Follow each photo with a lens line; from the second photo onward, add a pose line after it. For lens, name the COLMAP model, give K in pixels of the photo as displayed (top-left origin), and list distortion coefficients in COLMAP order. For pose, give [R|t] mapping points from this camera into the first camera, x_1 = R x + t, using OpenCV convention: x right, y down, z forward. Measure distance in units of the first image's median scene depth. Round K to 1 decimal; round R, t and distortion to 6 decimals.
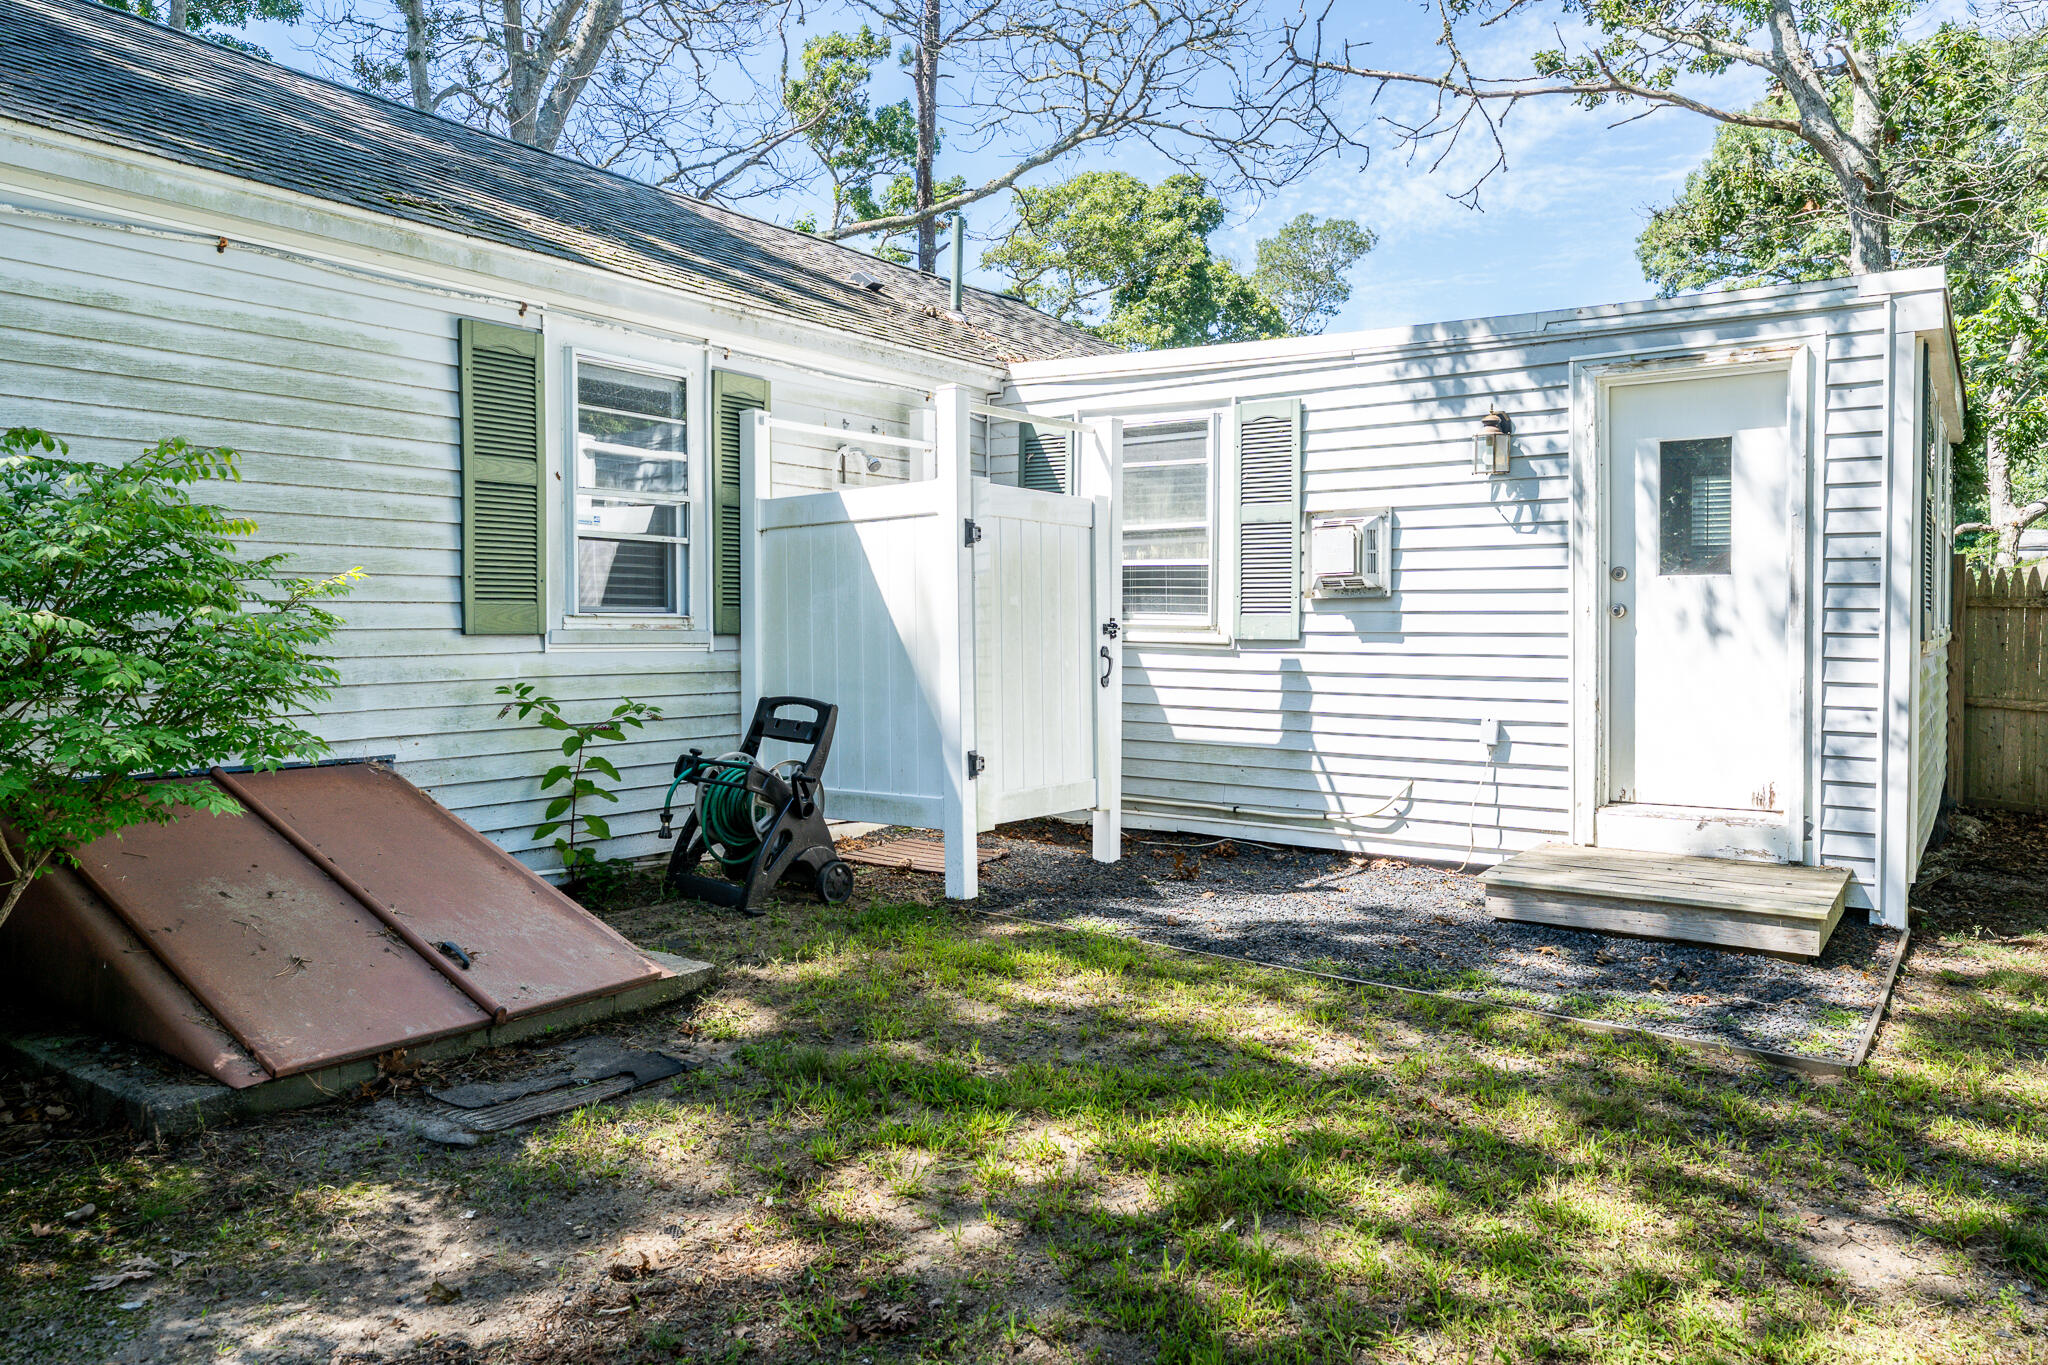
lens RADIAL K [[1389.2, 0, 1030.7], [0, 1389.2, 642.6], [0, 0, 1]] dist [-0.002222, -0.000267]
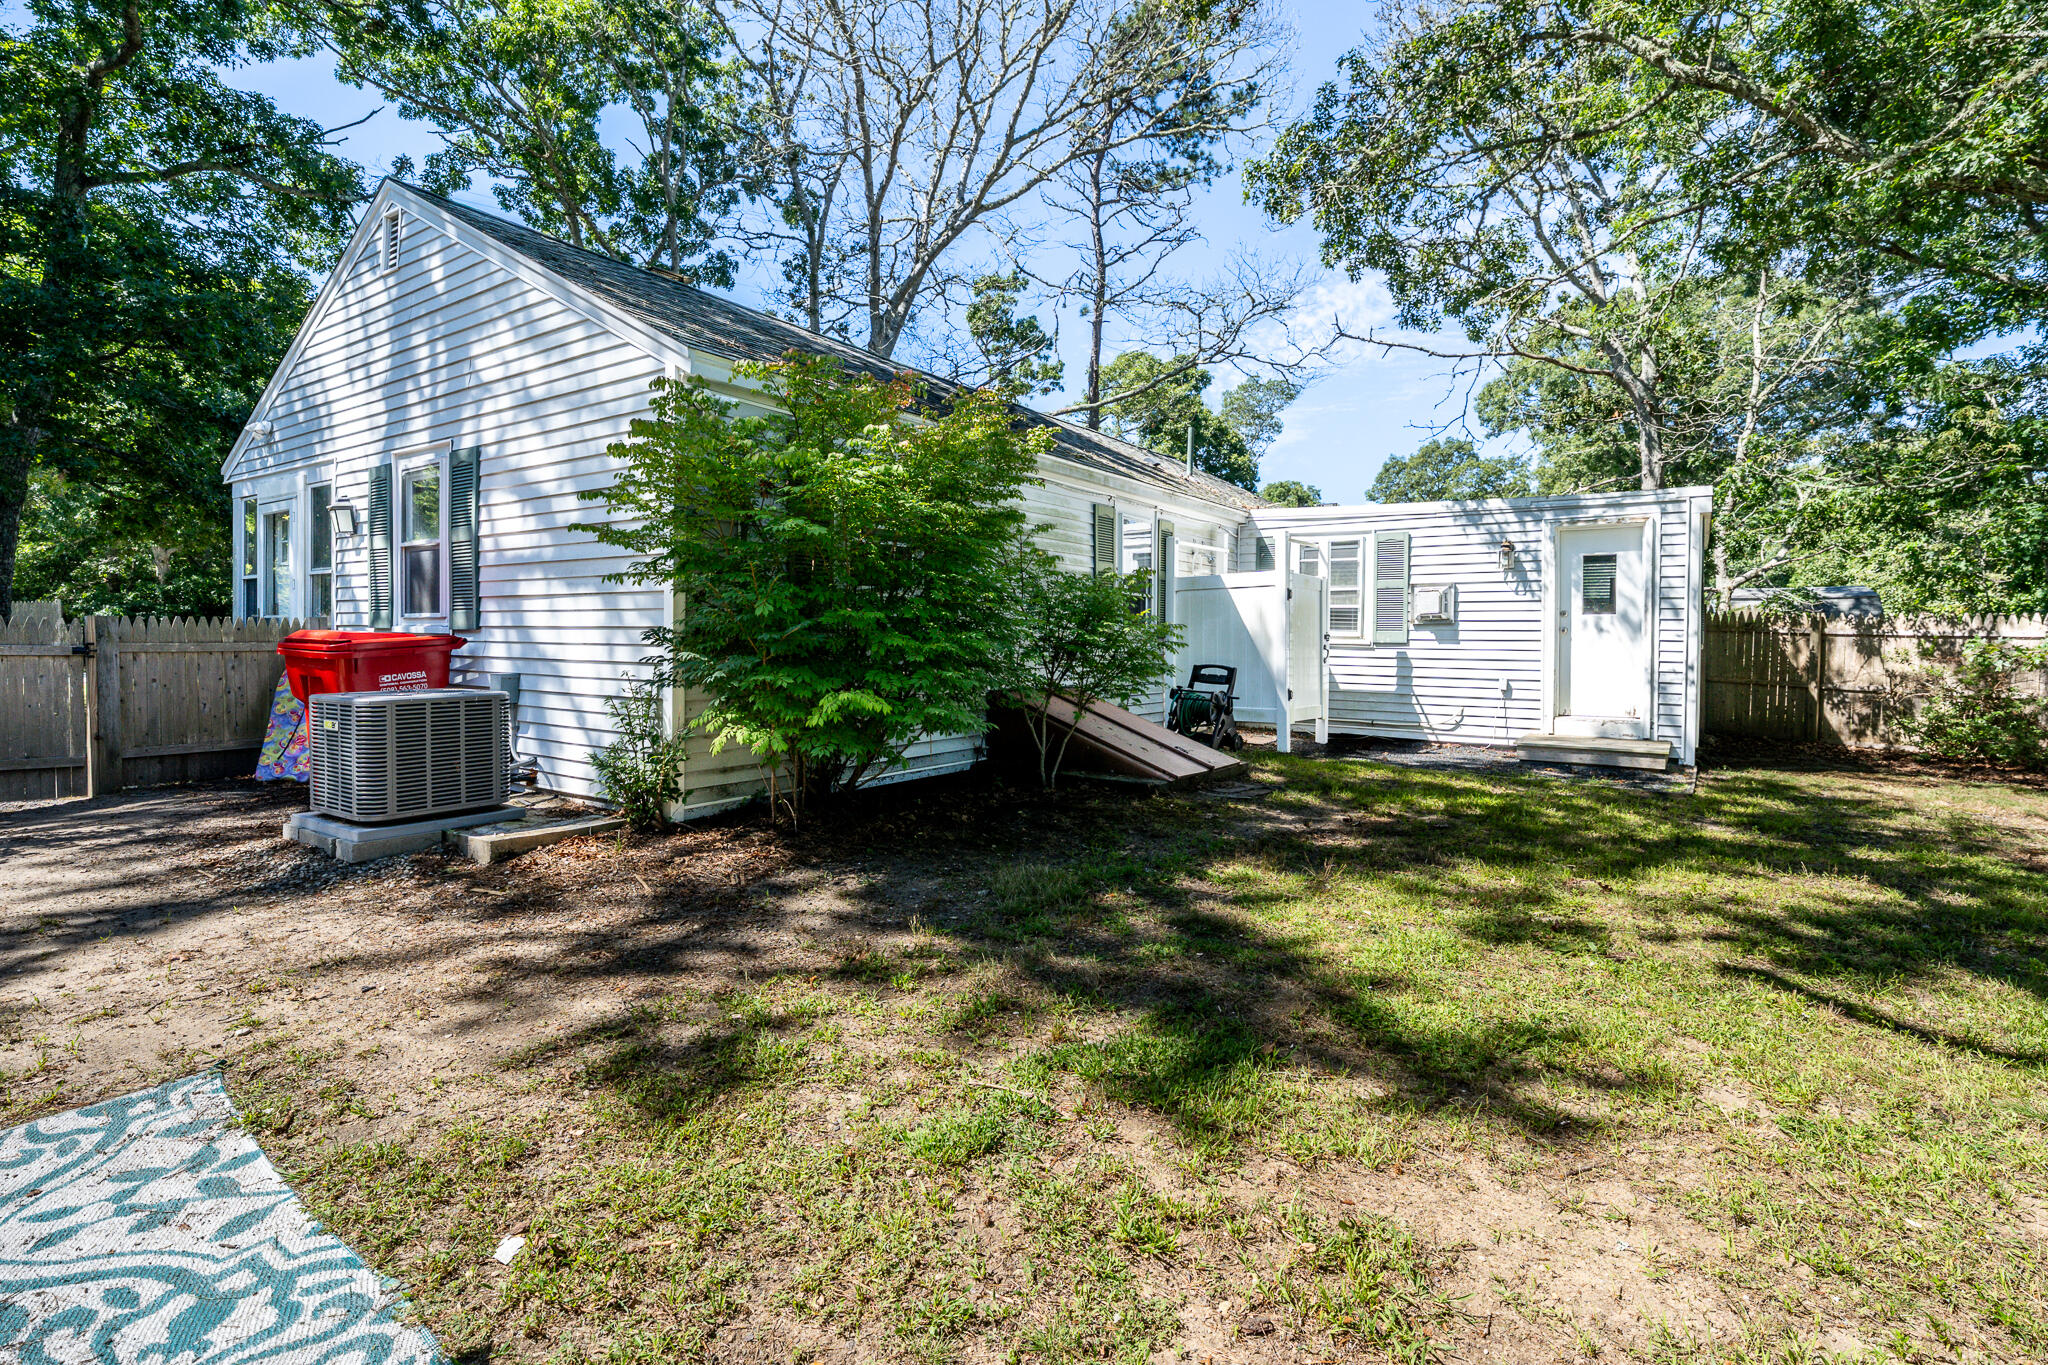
lens RADIAL K [[973.6, 0, 1027.2], [0, 973.6, 644.5], [0, 0, 1]] dist [0.002265, -0.001054]
pose [[0.999952, 0.007002, 0.006800, -0.426740], [-0.006930, 0.999920, -0.010544, 0.021527], [-0.006874, 0.010497, 0.999921, -0.536084]]
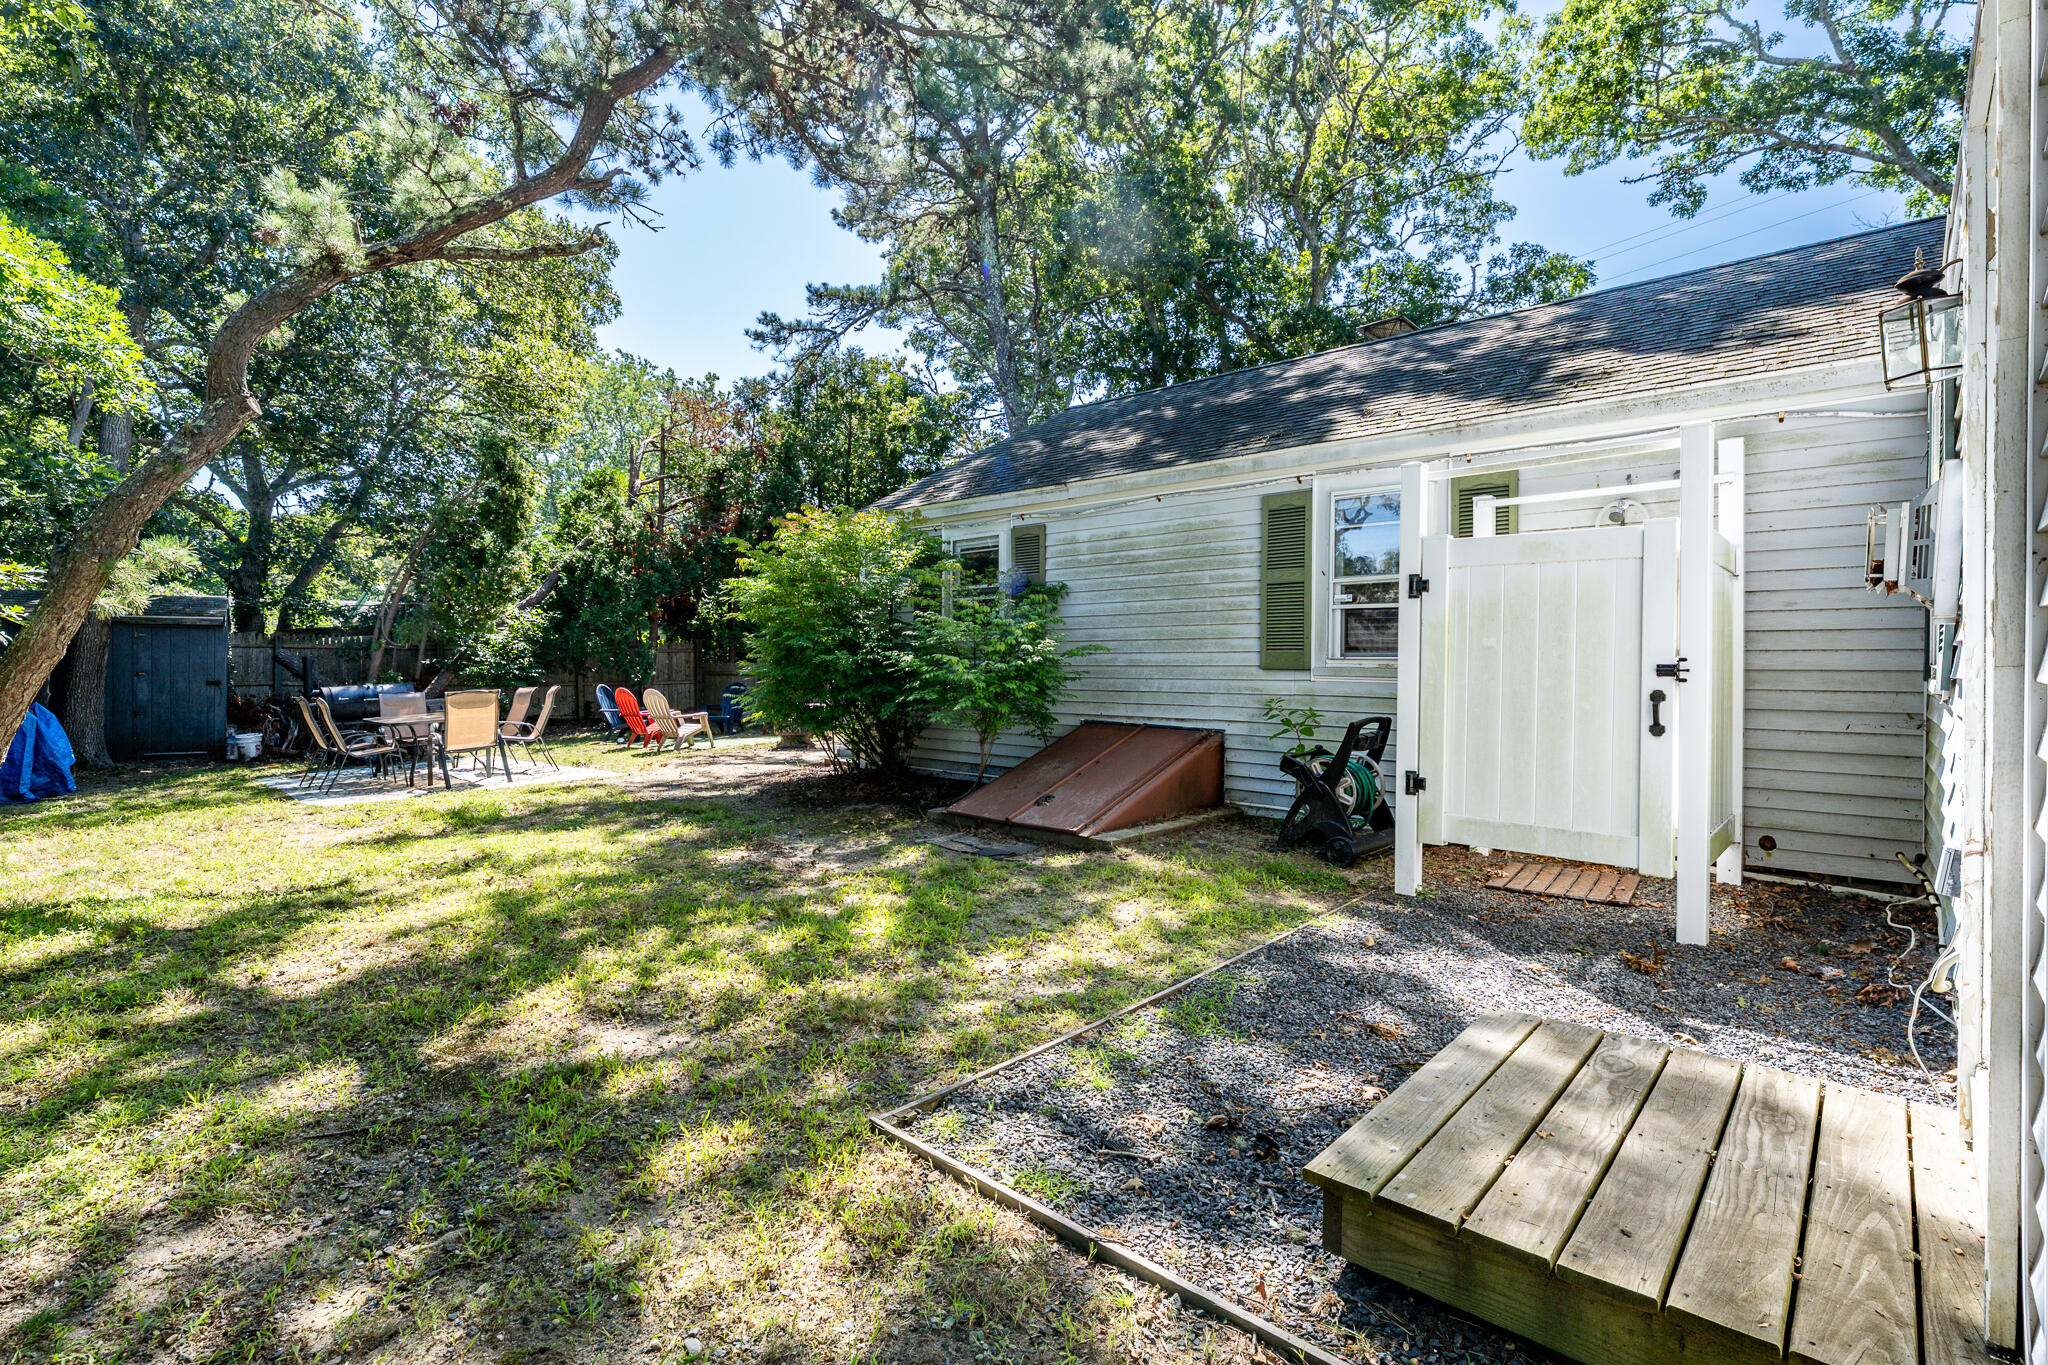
lens RADIAL K [[944.2, 0, 1015.9], [0, 944.2, 673.4], [0, 0, 1]] dist [0.005730, 0.000259]
pose [[-0.128991, 0.009094, -0.991604, 0.700989], [-0.024792, 0.999616, 0.012392, -0.005908], [0.991336, 0.026183, -0.128716, 0.677822]]
